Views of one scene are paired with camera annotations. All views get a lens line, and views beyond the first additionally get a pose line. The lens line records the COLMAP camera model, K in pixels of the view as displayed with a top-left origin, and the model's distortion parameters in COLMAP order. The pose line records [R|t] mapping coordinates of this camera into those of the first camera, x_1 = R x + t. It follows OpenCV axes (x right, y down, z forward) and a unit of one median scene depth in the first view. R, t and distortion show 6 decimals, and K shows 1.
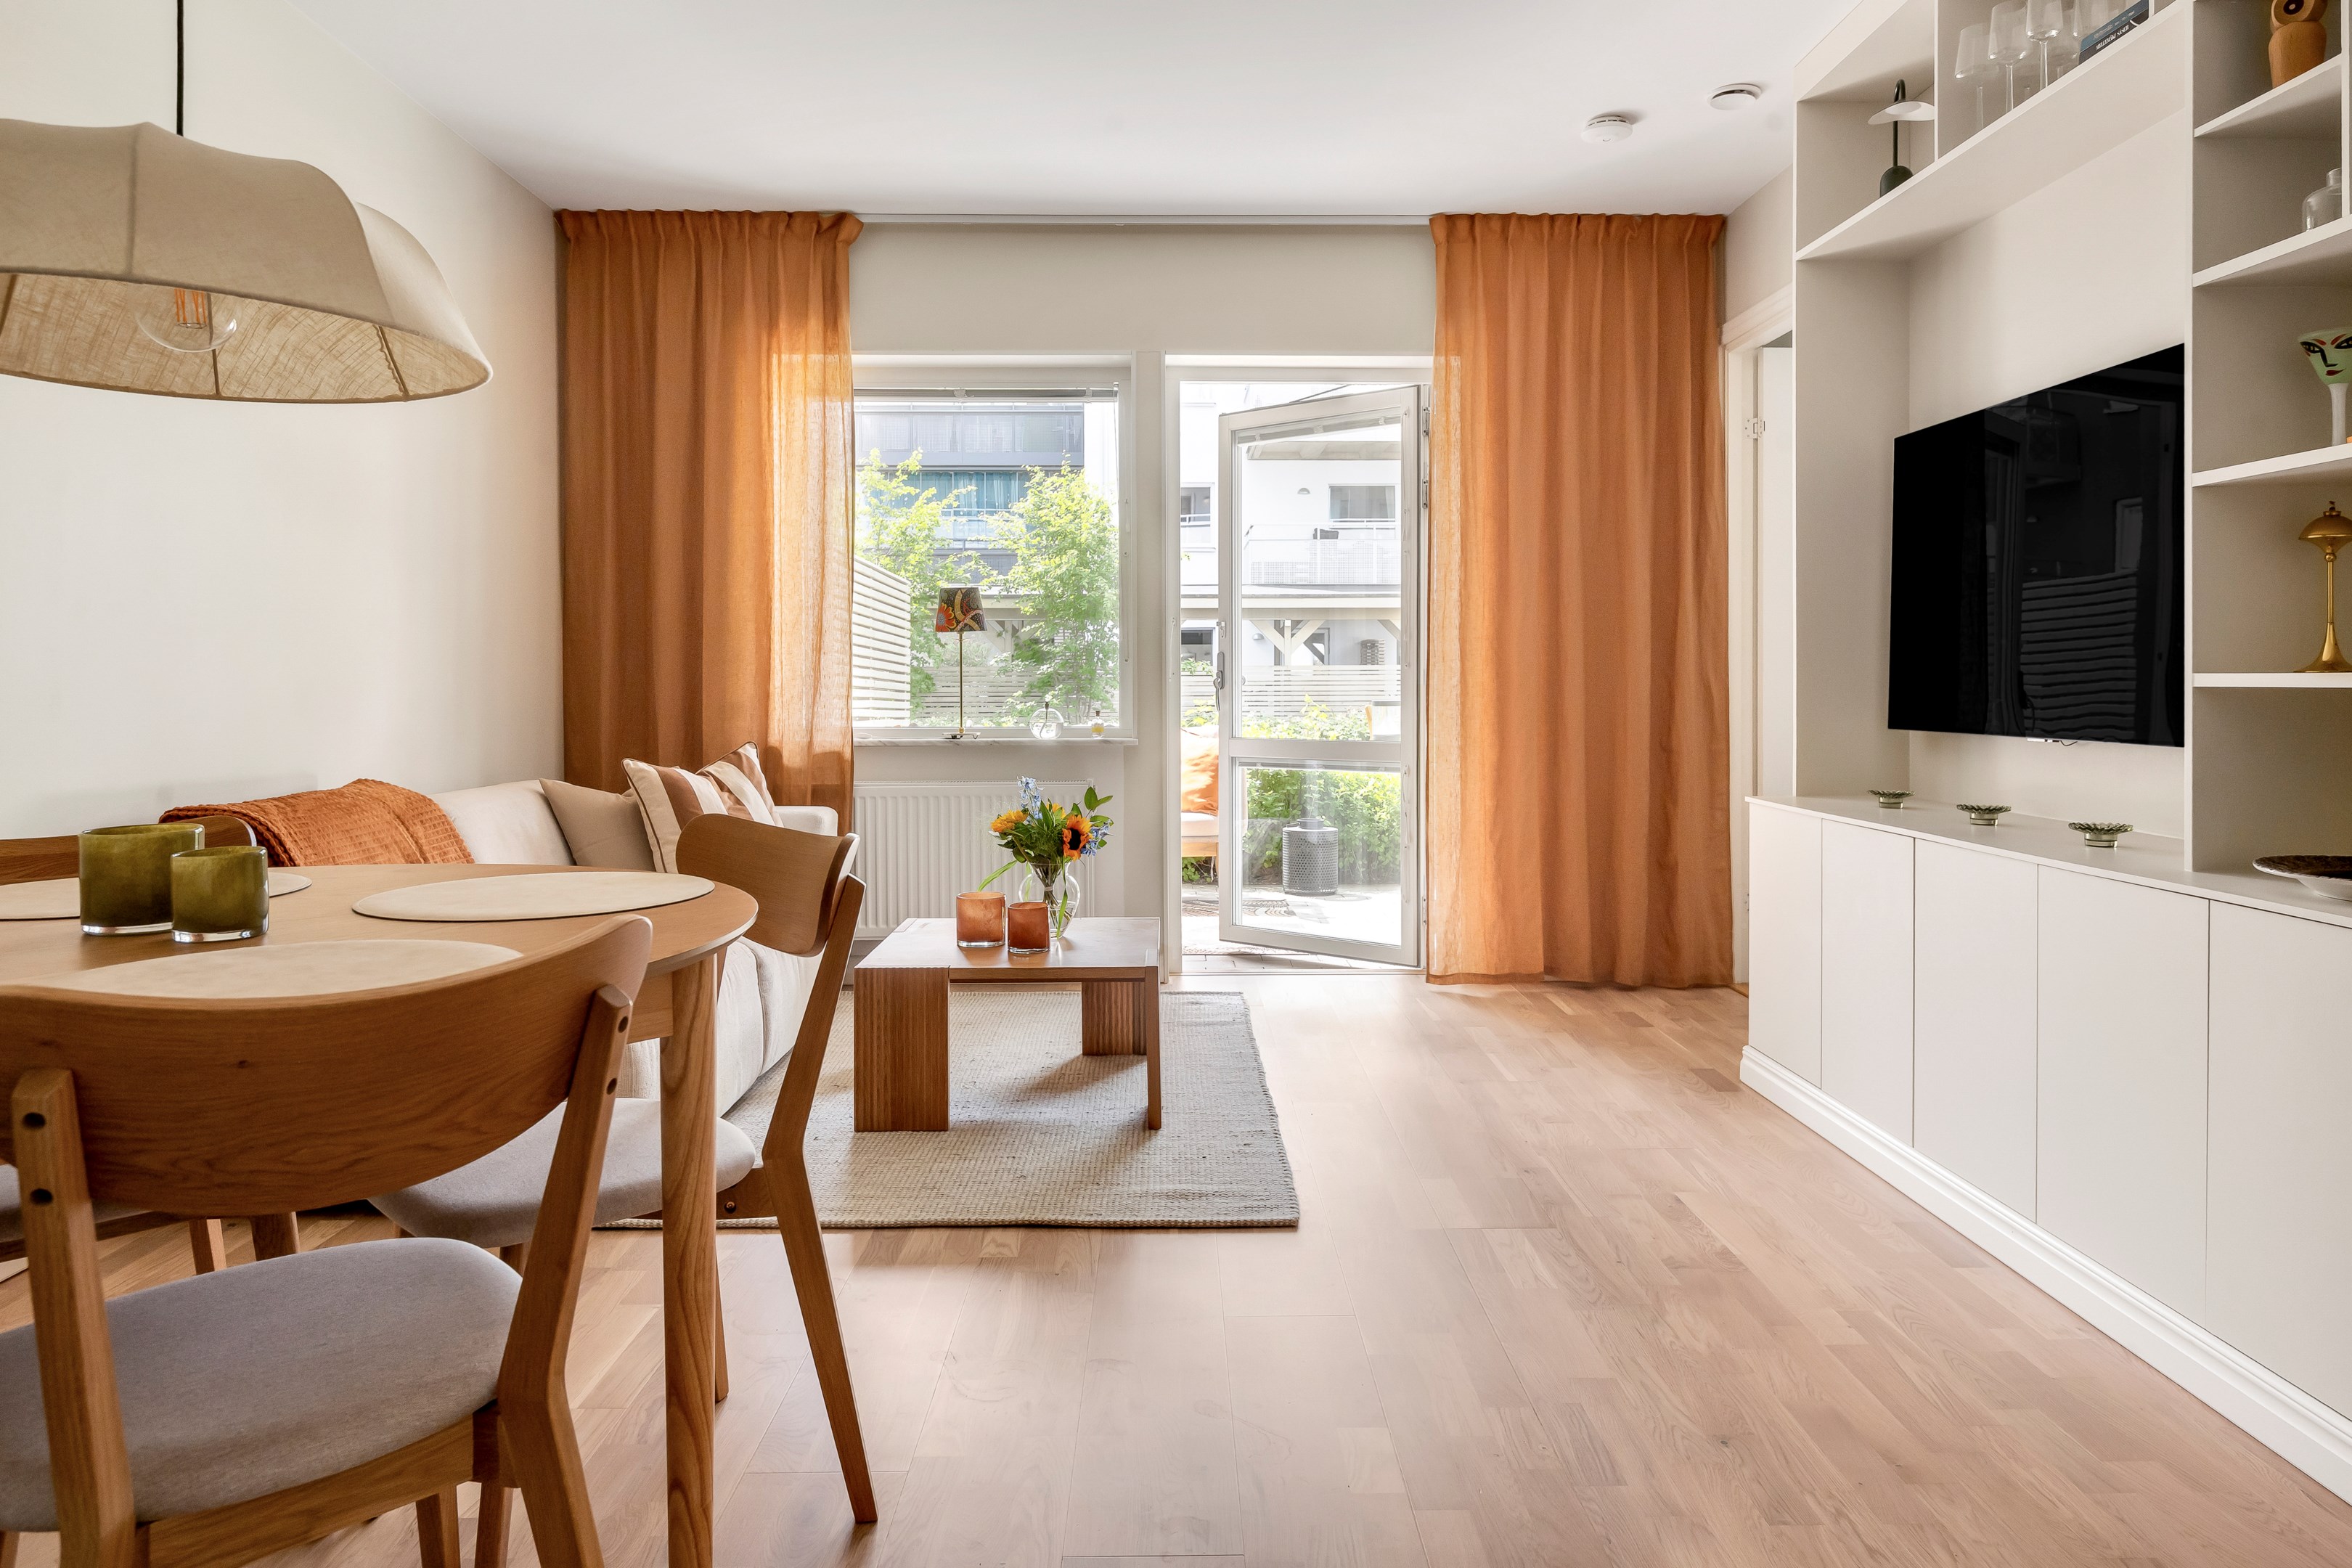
lens RADIAL K [[1492.7, 0, 1192.8], [0, 1492.7, 698.0], [0, 0, 1]] dist [0.007475, -0.006015]
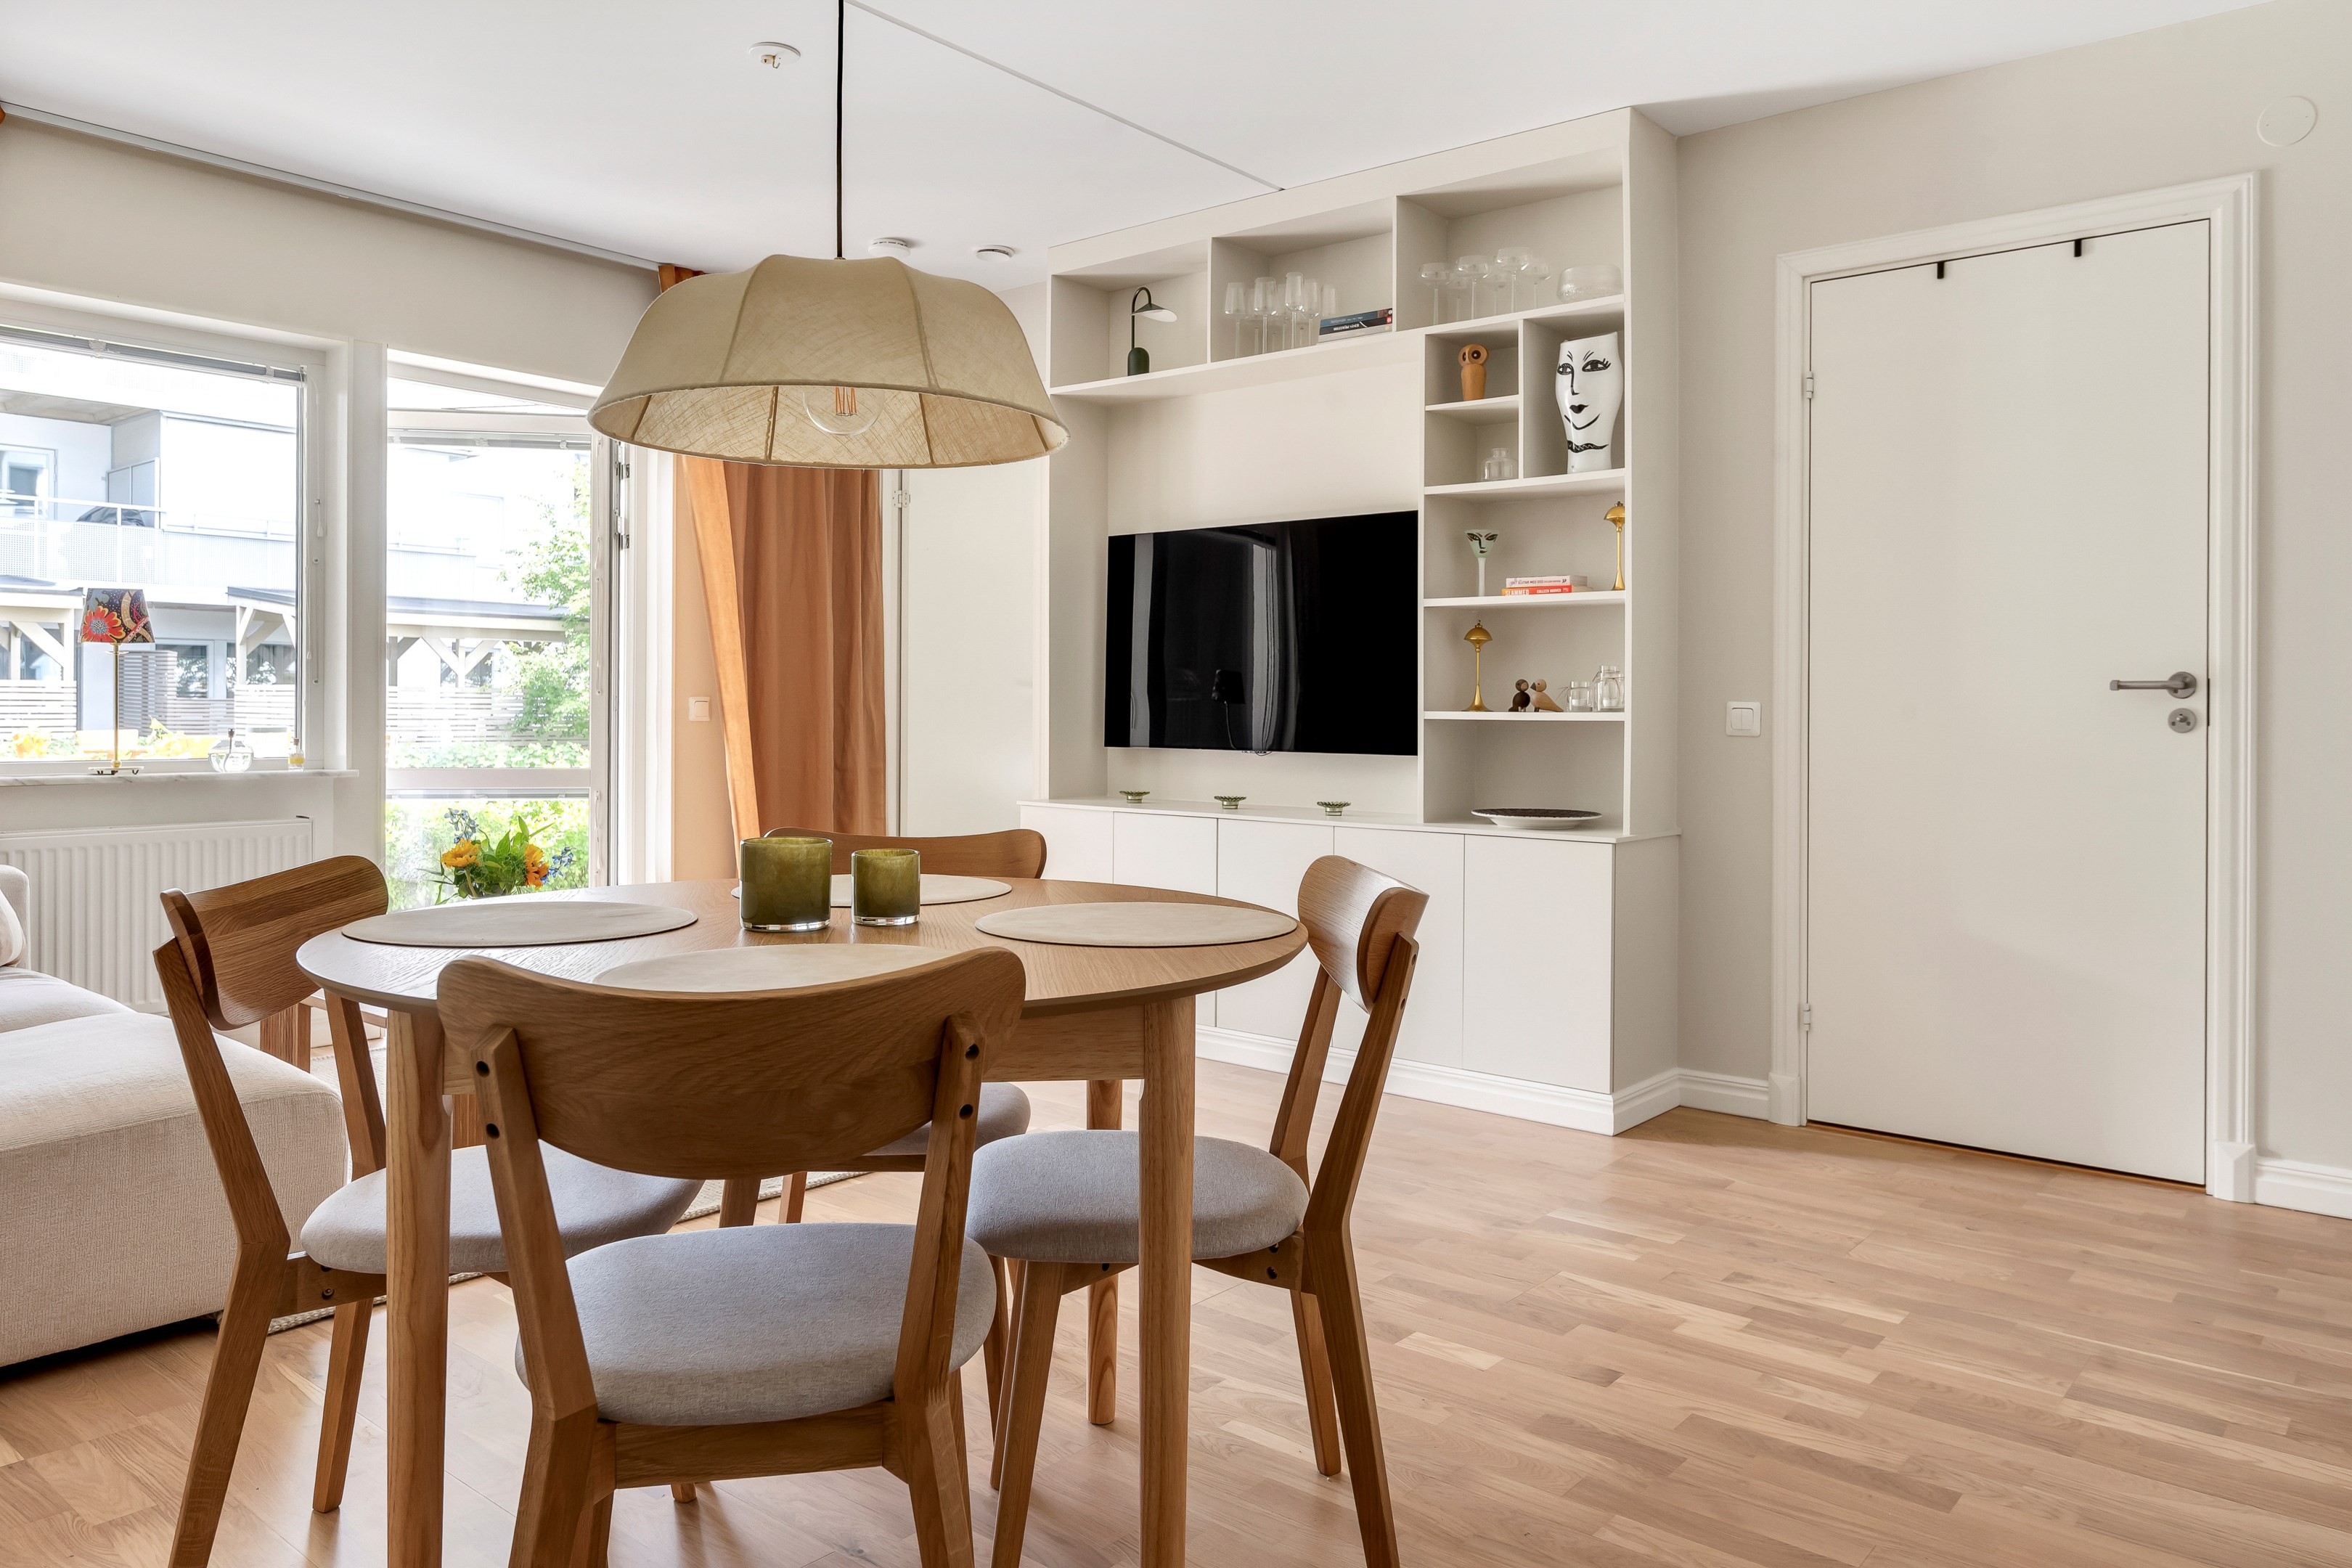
lens RADIAL K [[1593.1, 0, 1201.4], [0, 1593.1, 707.1], [0, 0, 1]] dist [0.006760, -0.003554]
pose [[0.643825, 0.007708, 0.765134, -0.458657], [-0.000479, 0.999953, -0.009670, -0.001566], [-0.765172, 0.005859, 0.643799, -0.007566]]
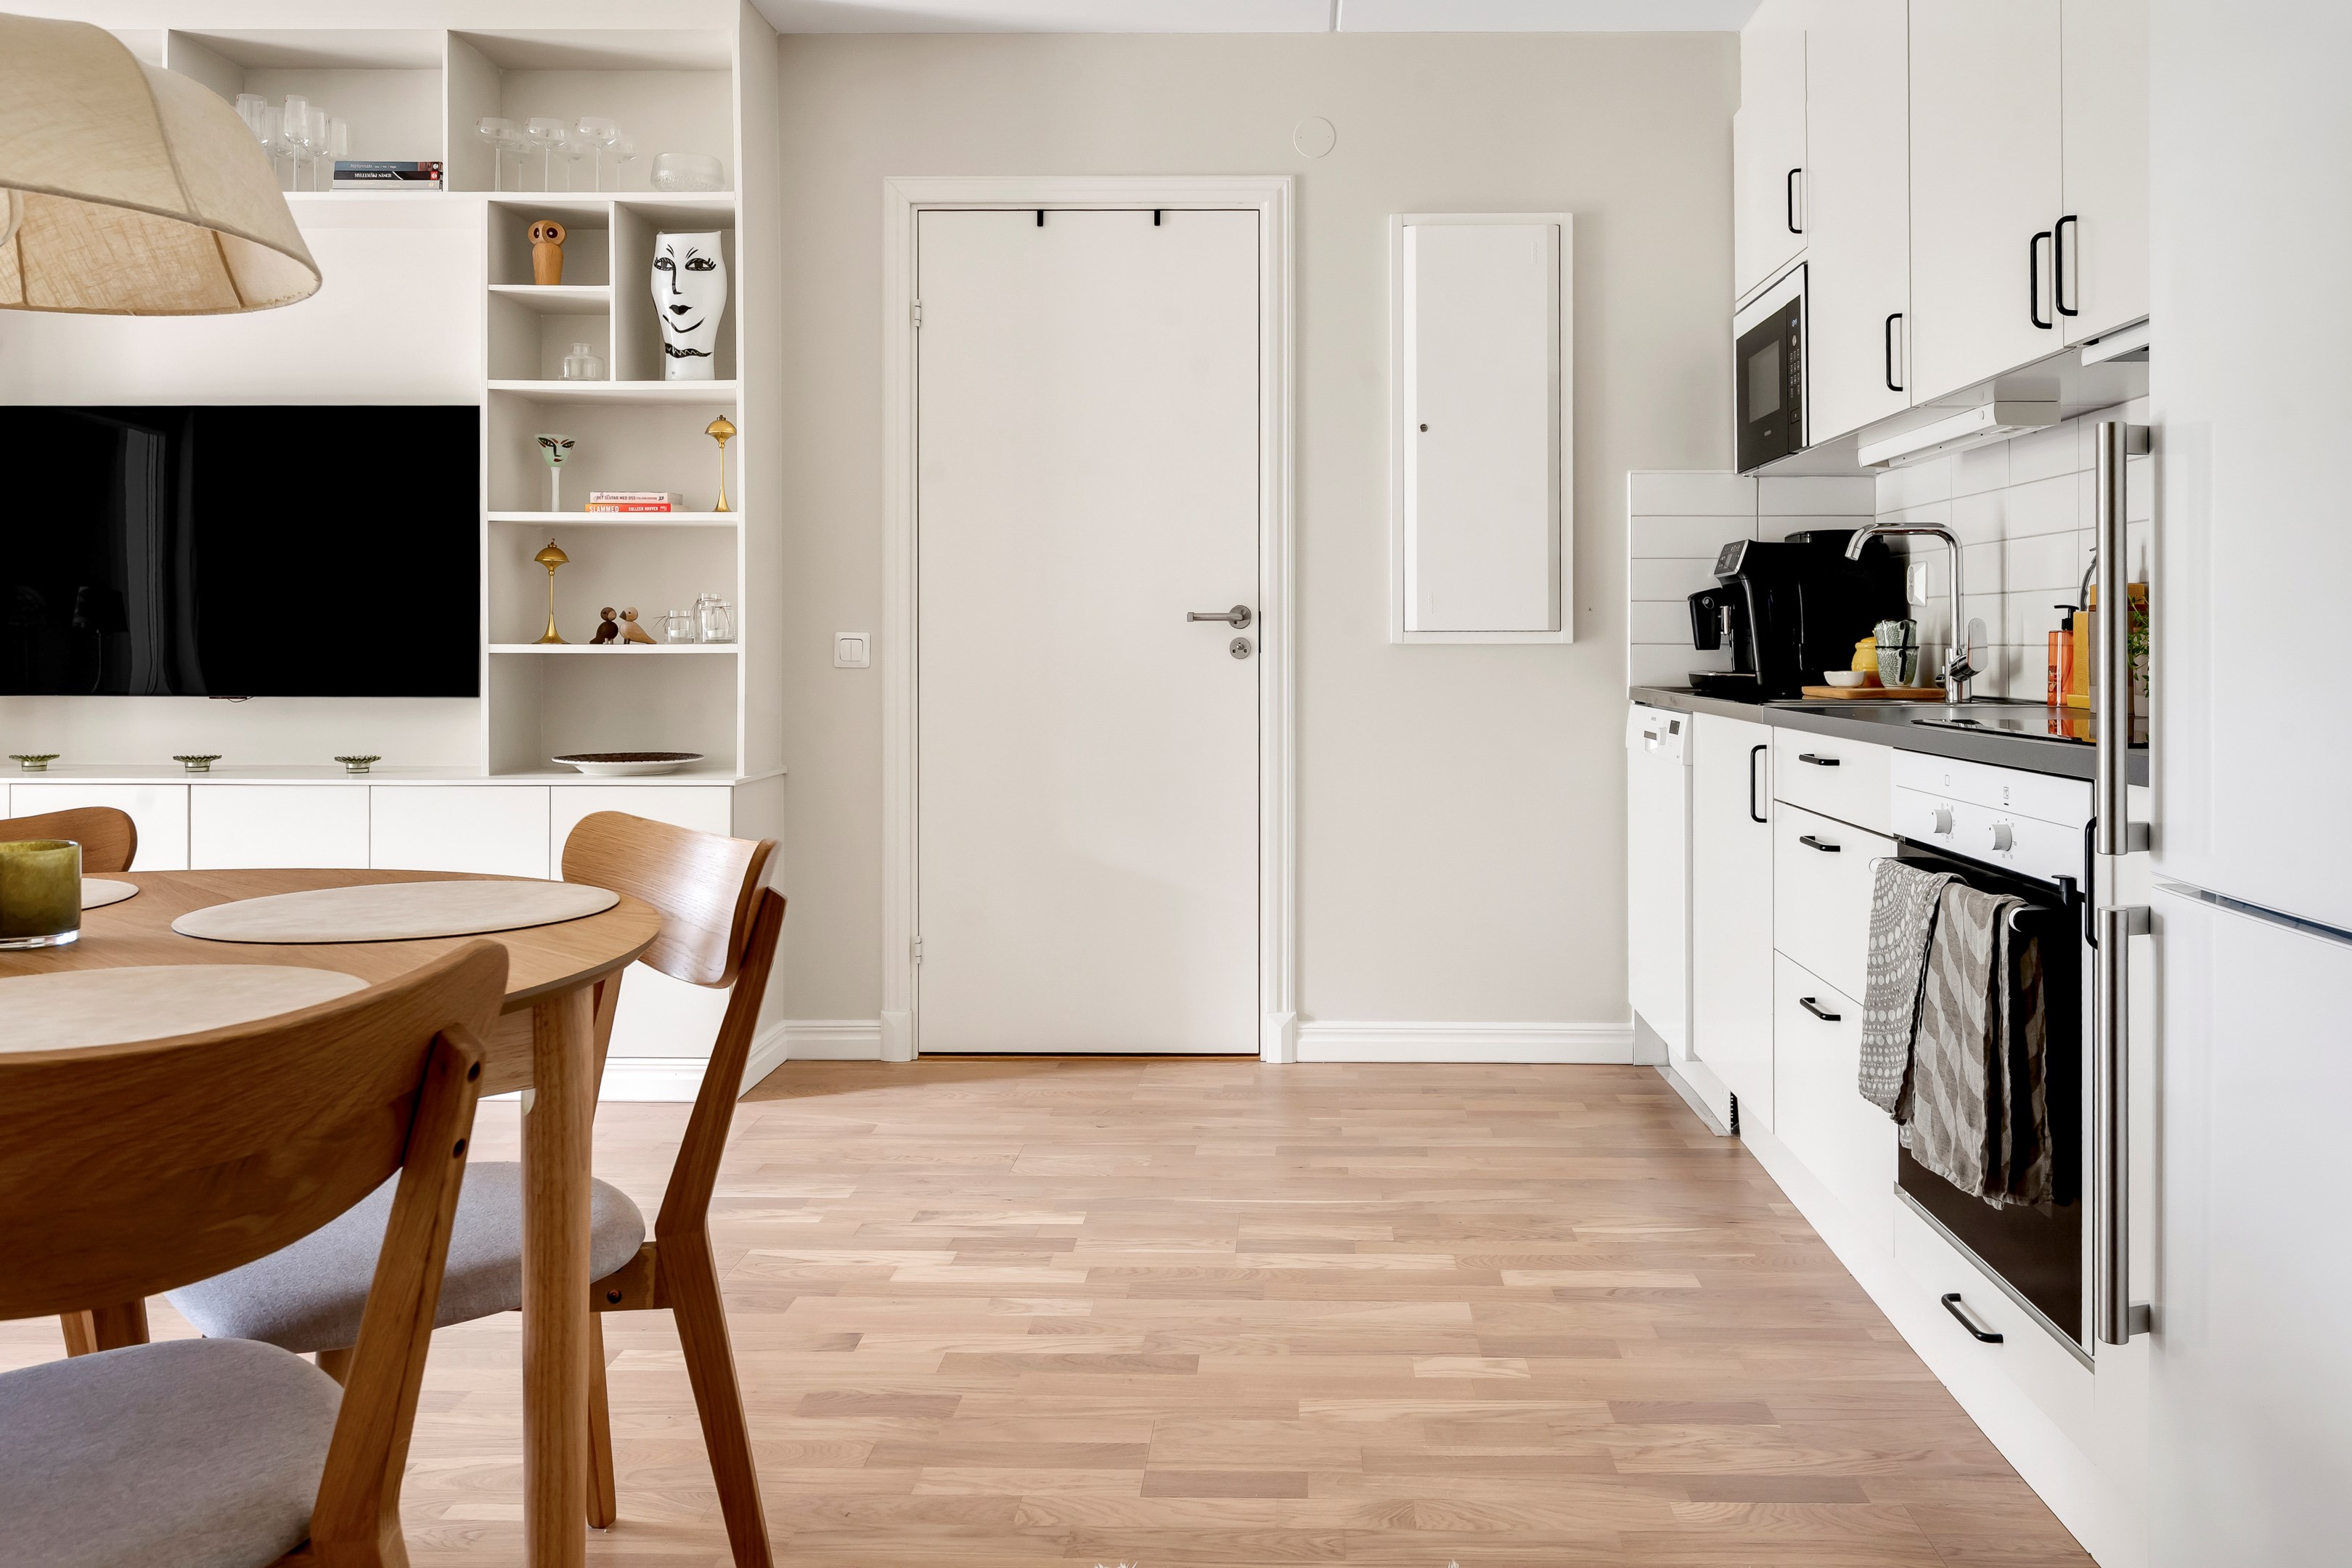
lens RADIAL K [[1729.3, 0, 1262.9], [0, 1729.3, 640.1], [0, 0, 1]] dist [0.003238, -0.002317]
pose [[0.029460, 0.004736, 0.999555, -0.508960], [0.009207, 0.999945, -0.005009, -0.002302], [-0.999524, 0.009350, 0.029414, 0.081306]]
